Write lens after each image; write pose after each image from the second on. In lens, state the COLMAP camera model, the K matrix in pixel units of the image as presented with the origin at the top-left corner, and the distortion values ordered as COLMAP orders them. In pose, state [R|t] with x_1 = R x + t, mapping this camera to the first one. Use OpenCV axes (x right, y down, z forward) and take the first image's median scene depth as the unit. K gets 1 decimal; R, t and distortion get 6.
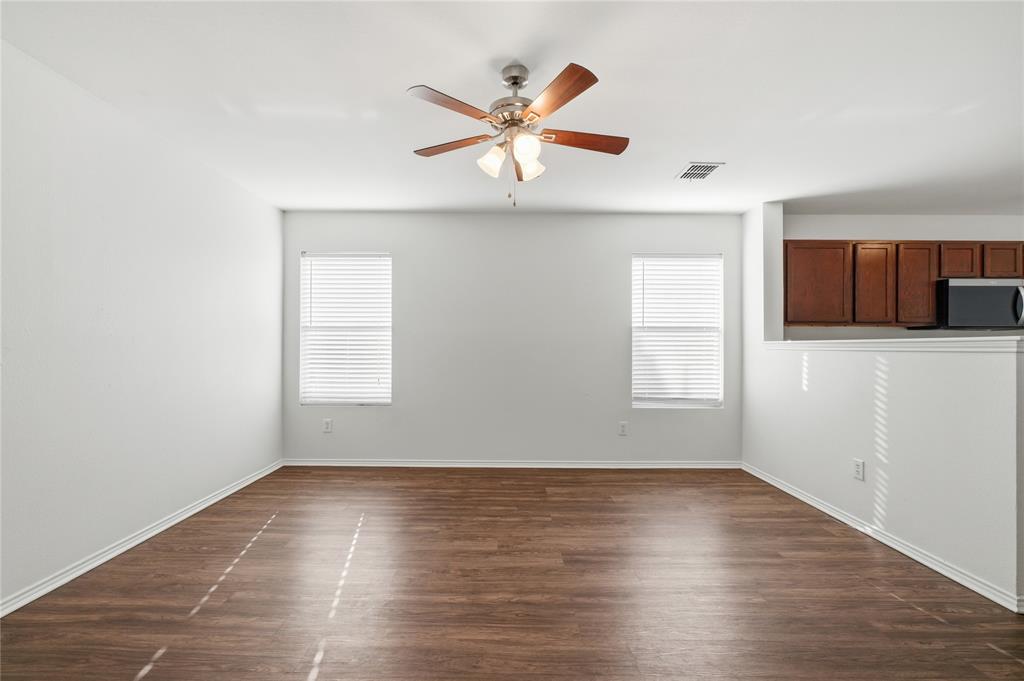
lens RADIAL K [[417.8, 0, 511.0], [0, 417.8, 346.5], [0, 0, 1]] dist [-0.000692, 0.000052]
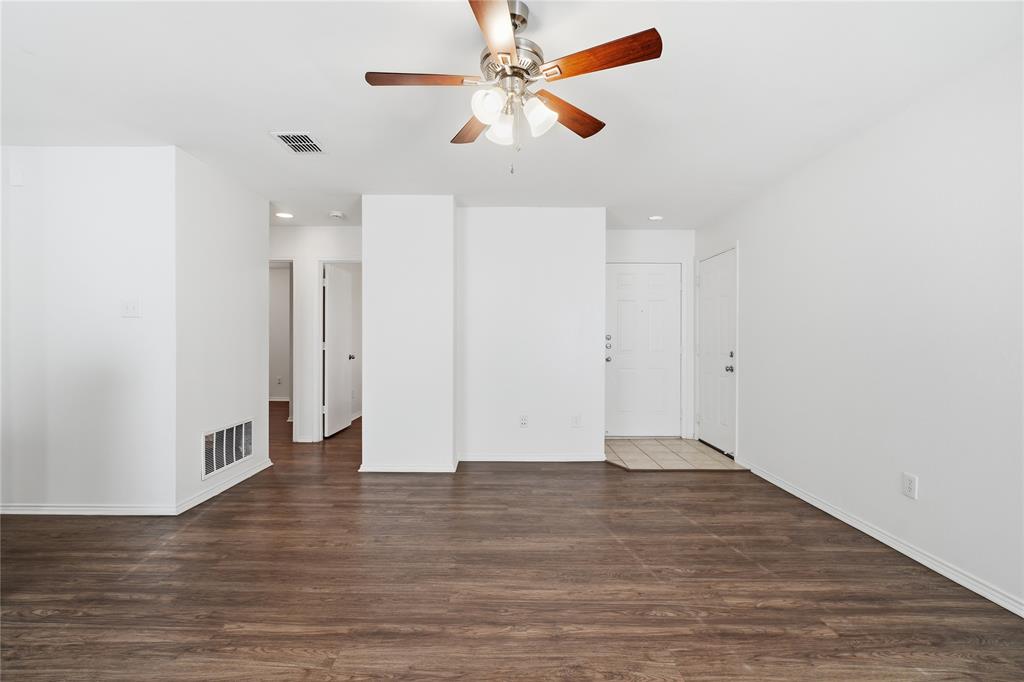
lens RADIAL K [[473.4, 0, 505.6], [0, 473.4, 339.1], [0, 0, 1]] dist [0.000220, 0.000491]
pose [[-0.999947, -0.005226, 0.008844, 0.006934], [-0.005285, 0.999963, -0.006723, -0.000910], [-0.008809, -0.006770, -0.999938, 1.617429]]
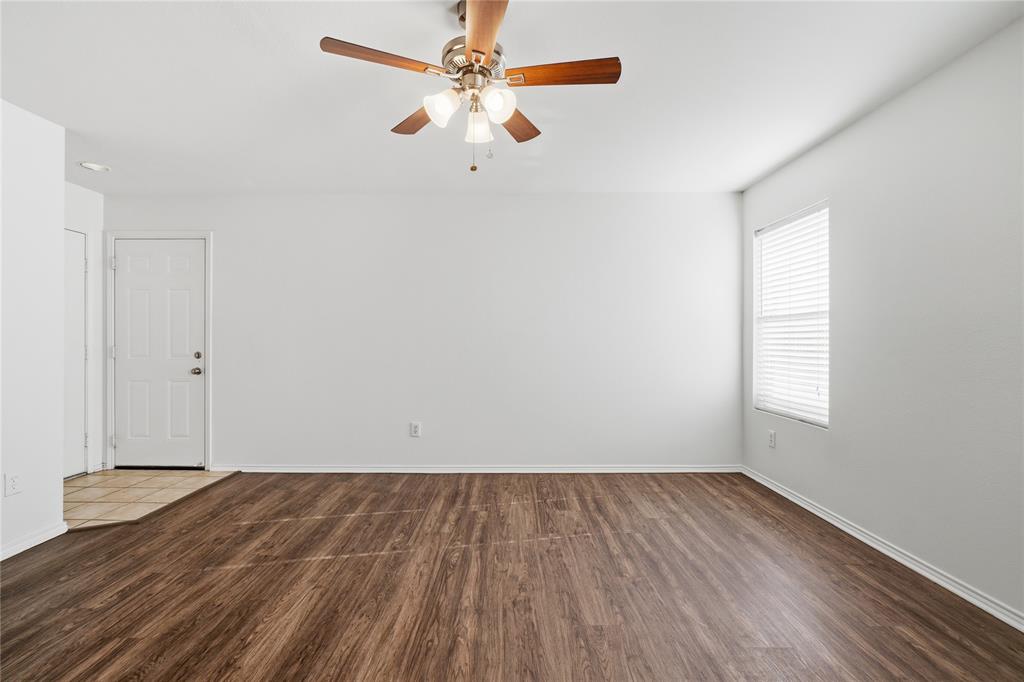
lens RADIAL K [[452.6, 0, 526.0], [0, 452.6, 338.7], [0, 0, 1]] dist [0.000314, 0.000056]
pose [[0.043981, -0.004920, -0.999020, 0.759043], [0.004522, 0.999979, -0.004725, -0.003571], [0.999022, -0.004310, 0.044002, 0.880853]]
